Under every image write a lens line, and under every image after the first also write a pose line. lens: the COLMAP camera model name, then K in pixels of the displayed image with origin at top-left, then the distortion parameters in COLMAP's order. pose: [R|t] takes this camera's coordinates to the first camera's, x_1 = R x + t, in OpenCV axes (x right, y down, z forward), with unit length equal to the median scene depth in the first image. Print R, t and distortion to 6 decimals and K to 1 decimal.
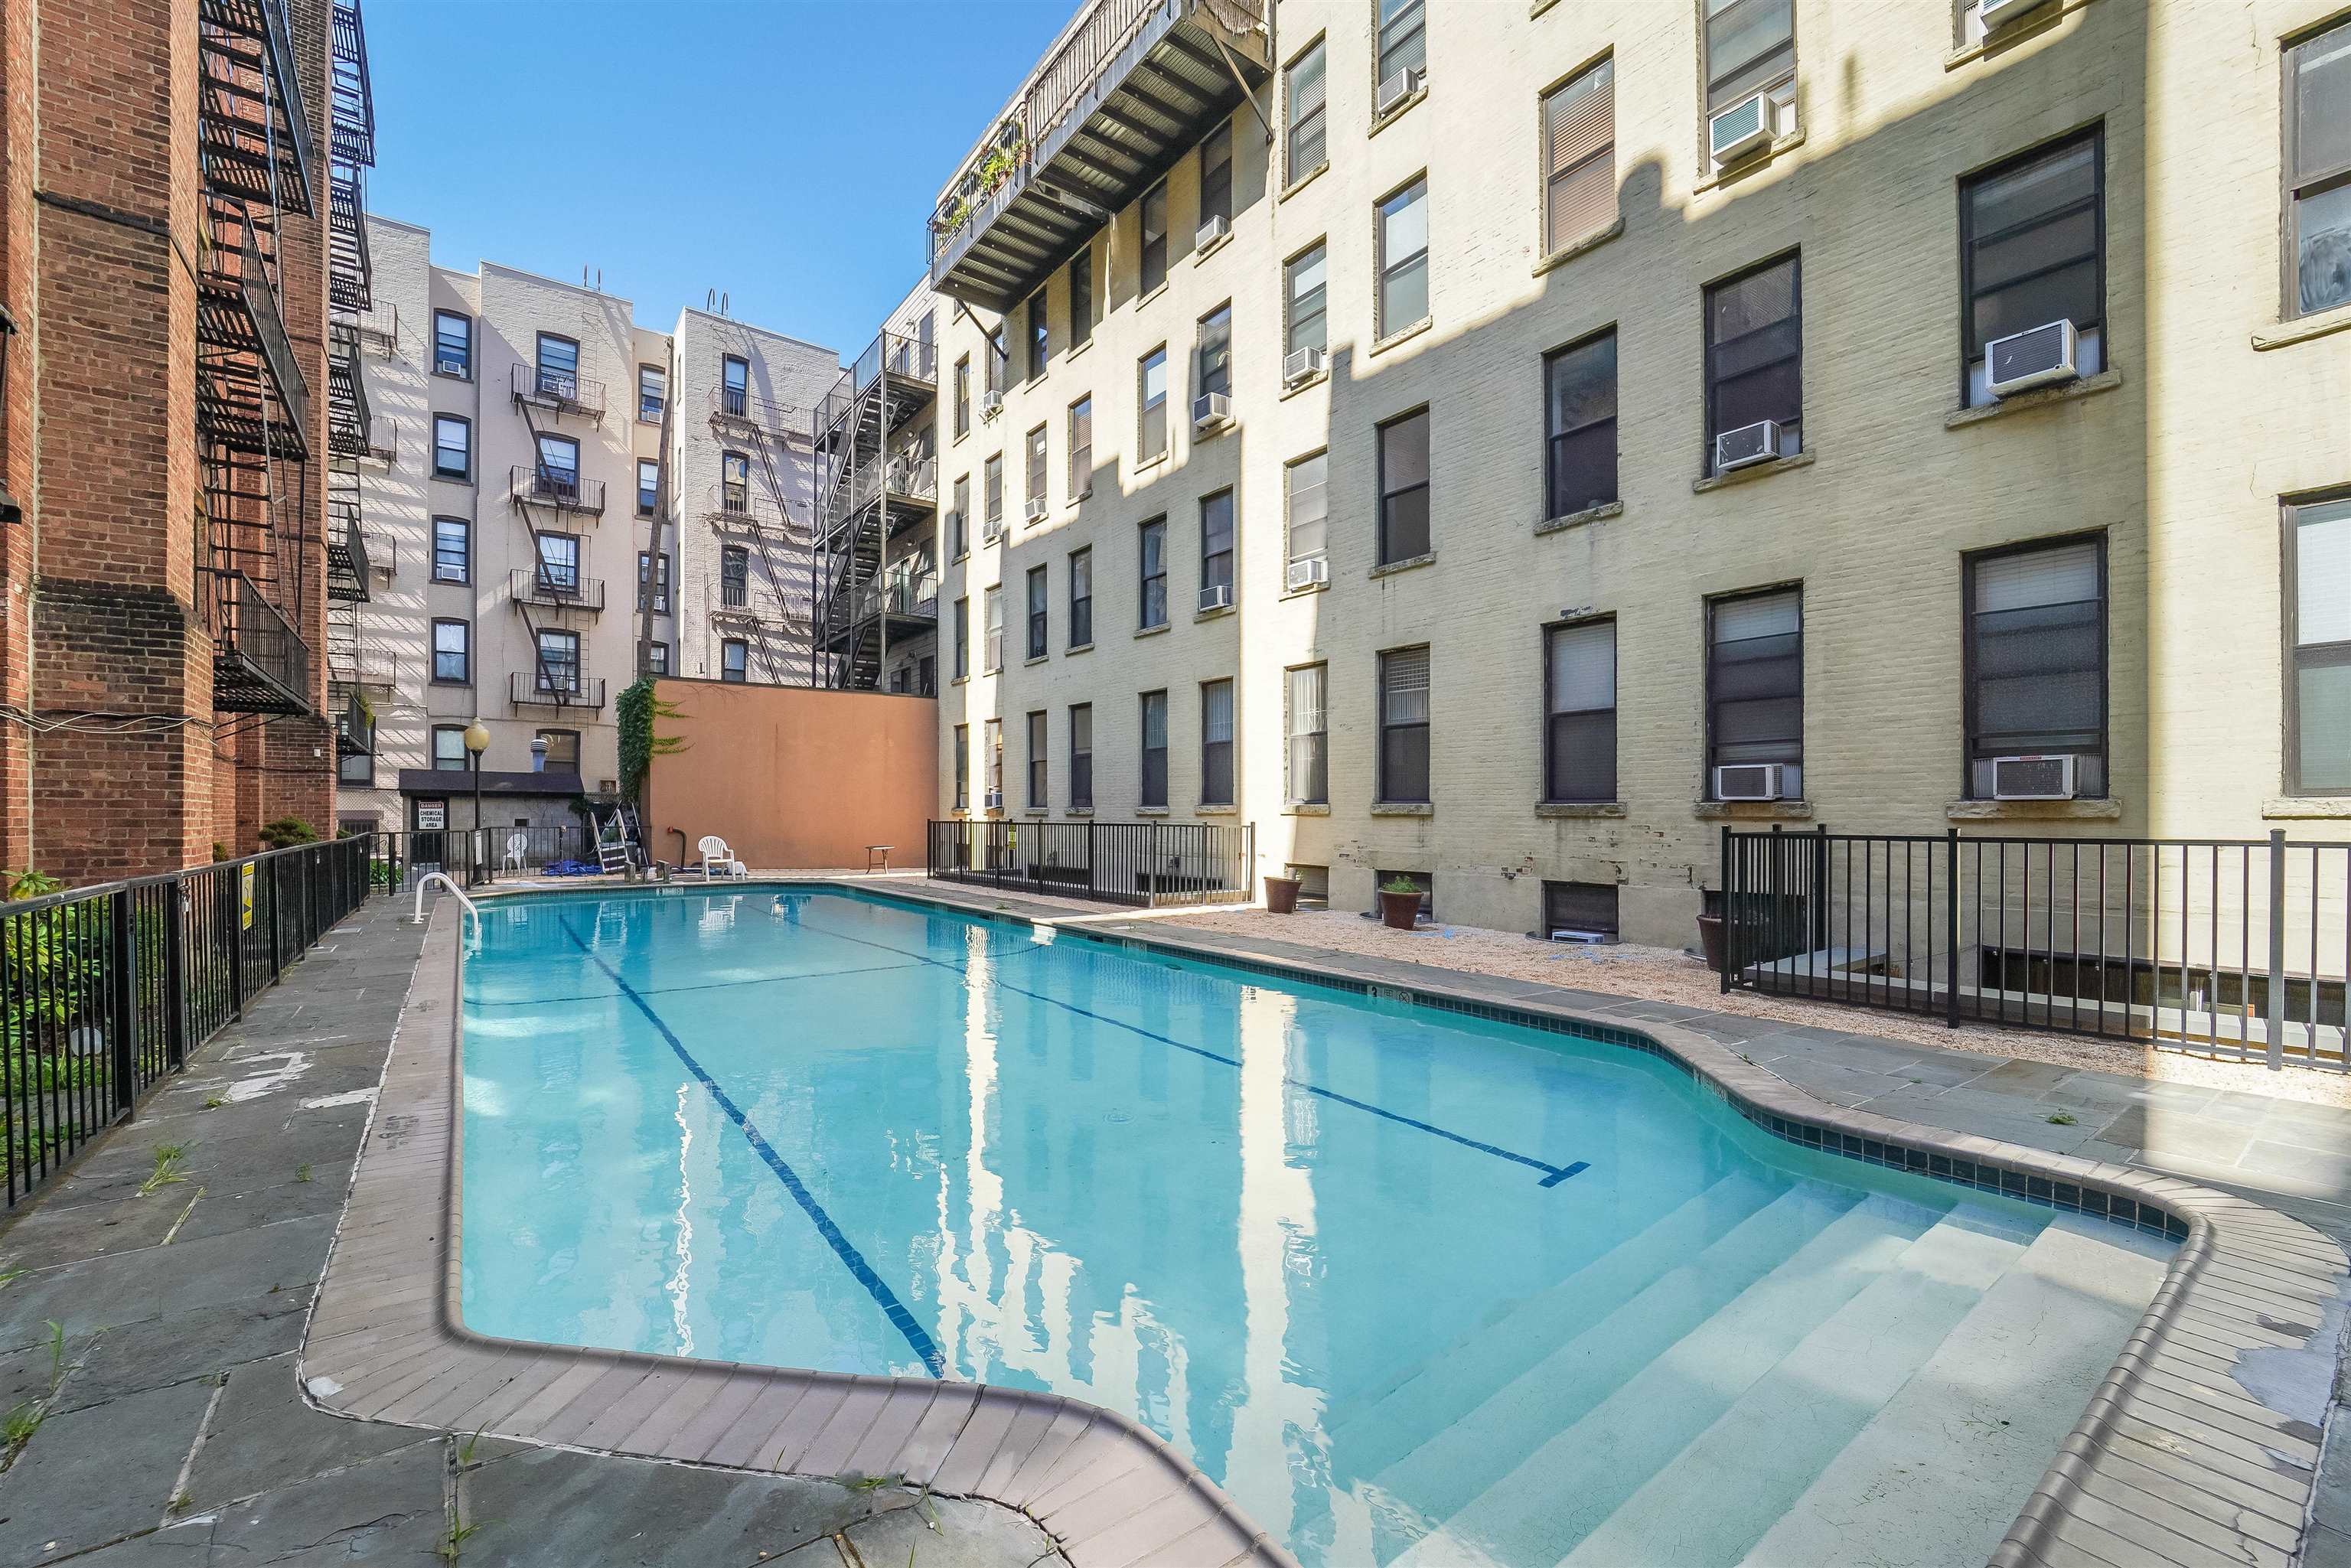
lens RADIAL K [[959.3, 0, 1173.9], [0, 959.3, 821.1], [0, 0, 1]] dist [-0.010206, -0.000070]
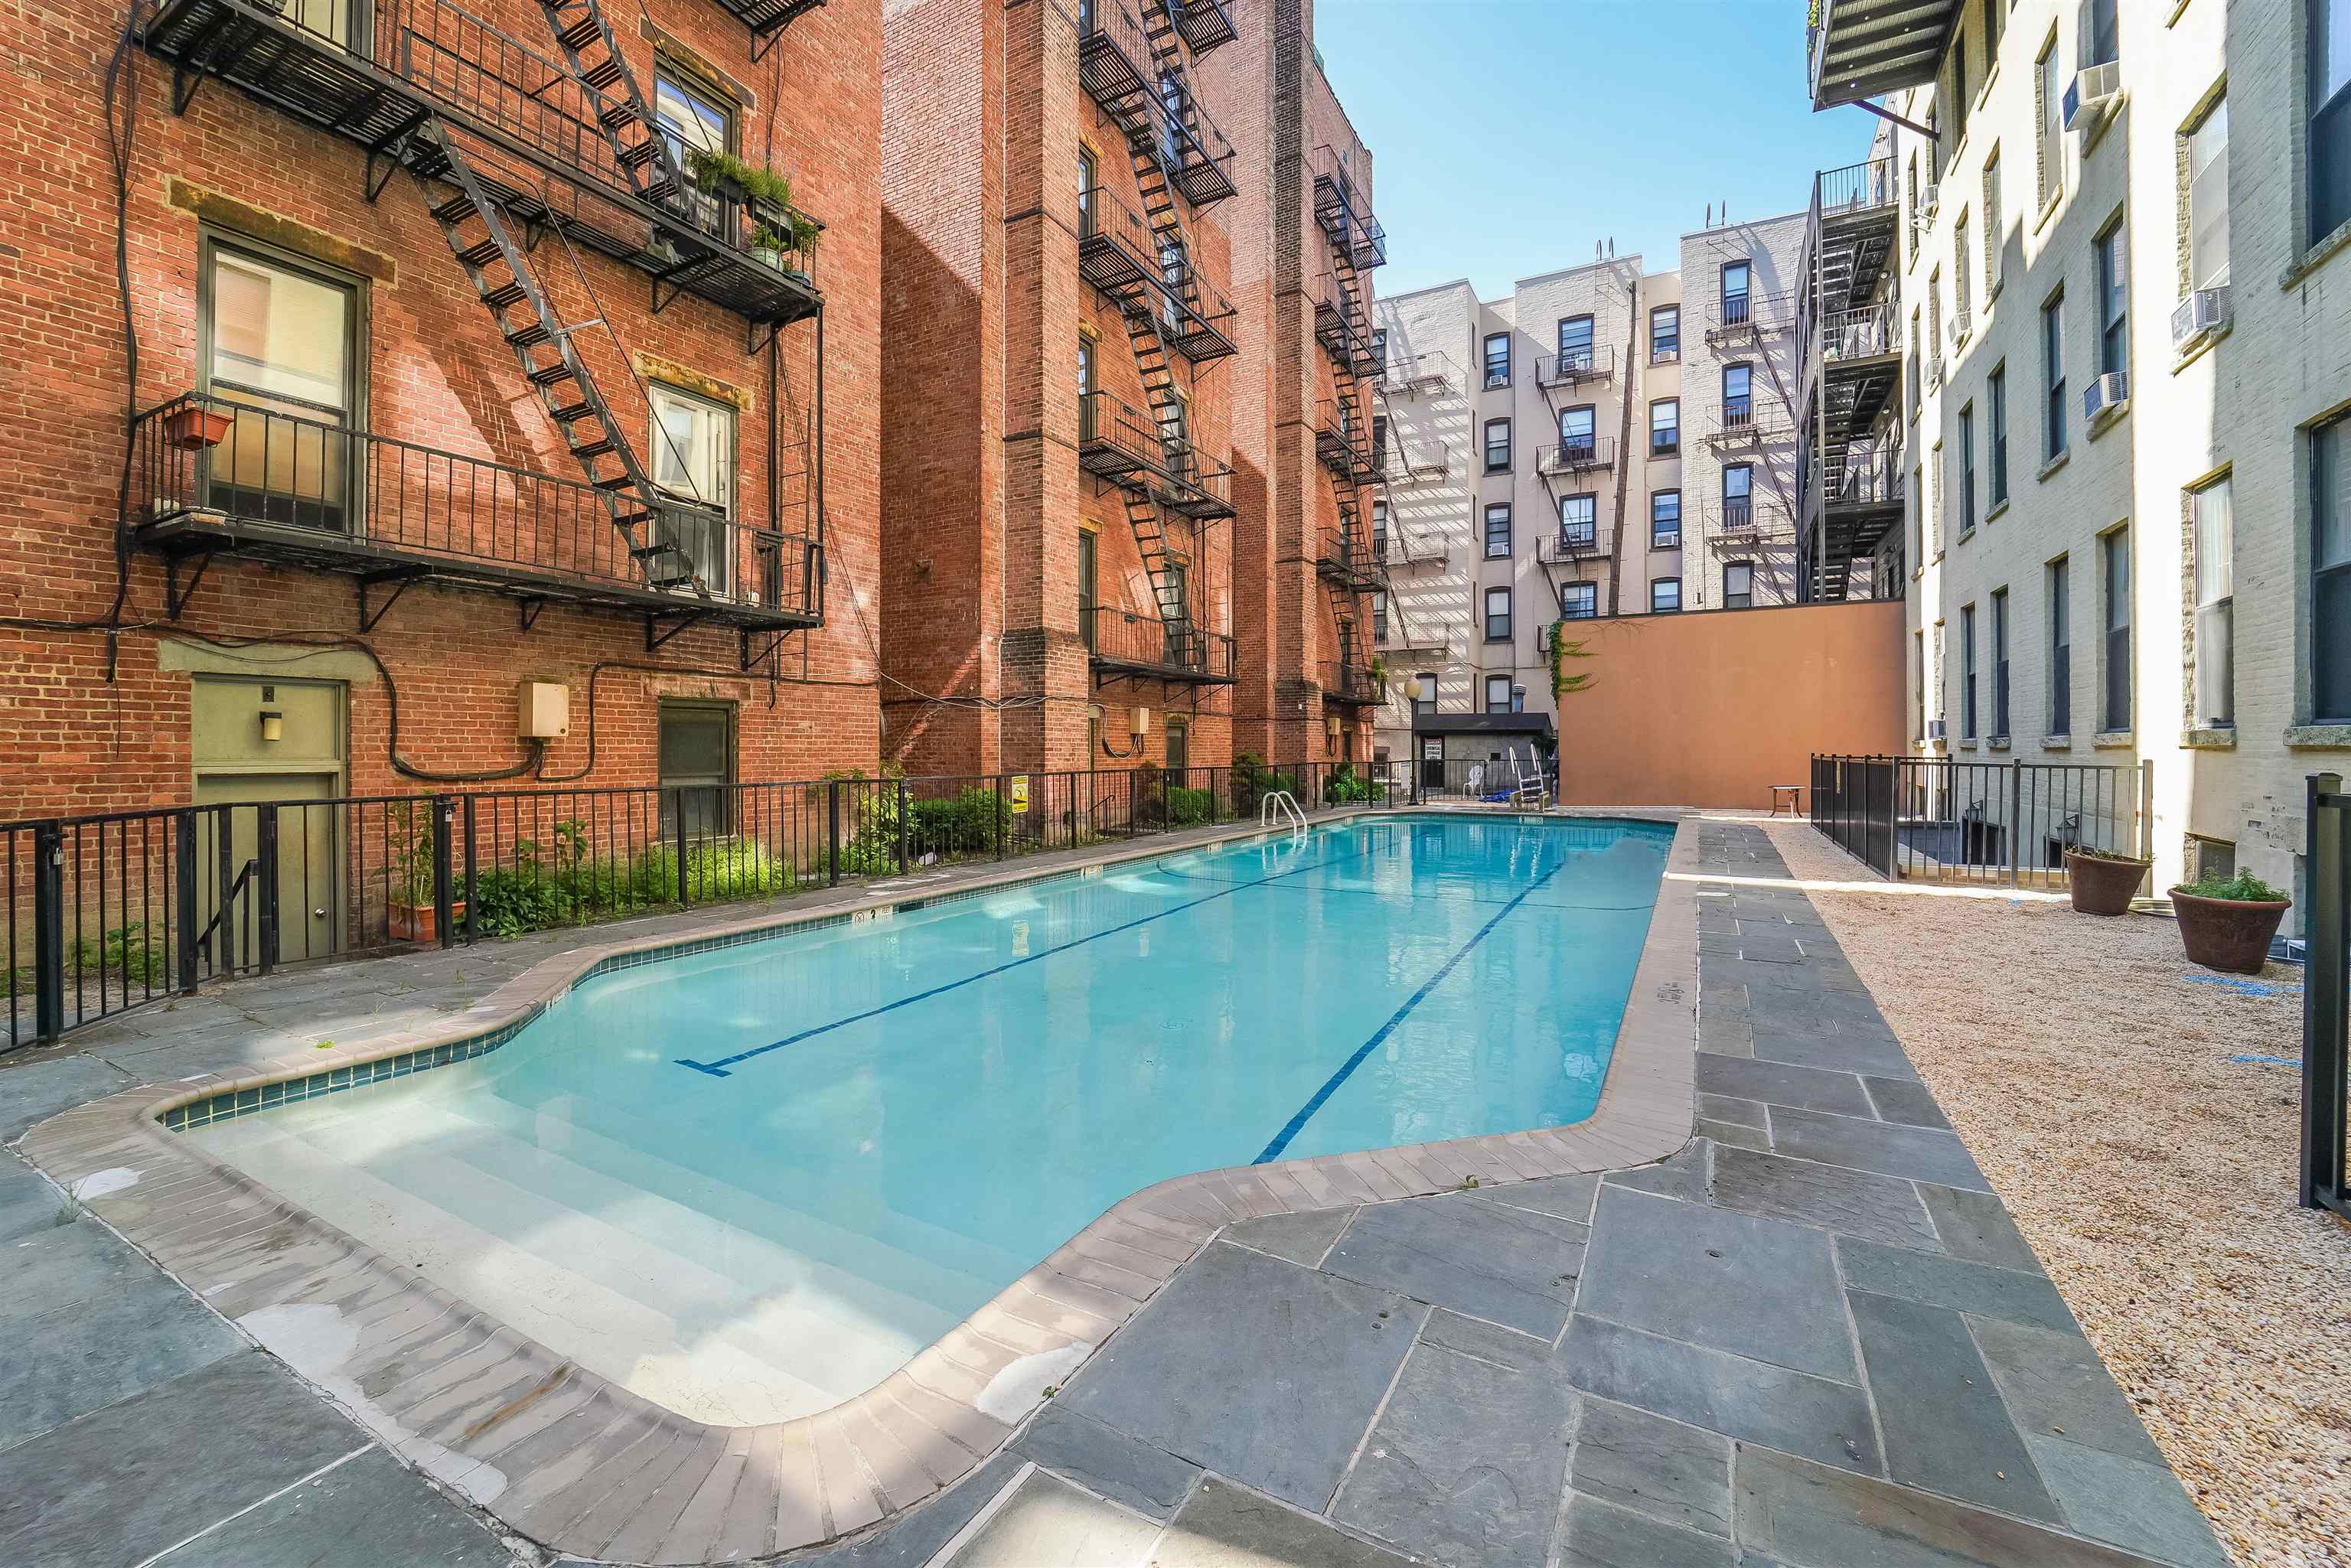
lens RADIAL K [[973.0, 0, 1174.4], [0, 973.0, 754.2], [0, 0, 1]] dist [-0.015334, -0.000012]
pose [[0.420654, 0.002948, -0.907216, 0.188624], [-0.002990, 0.999994, 0.001863, -0.000968], [0.907216, 0.001929, 0.420660, 0.108170]]
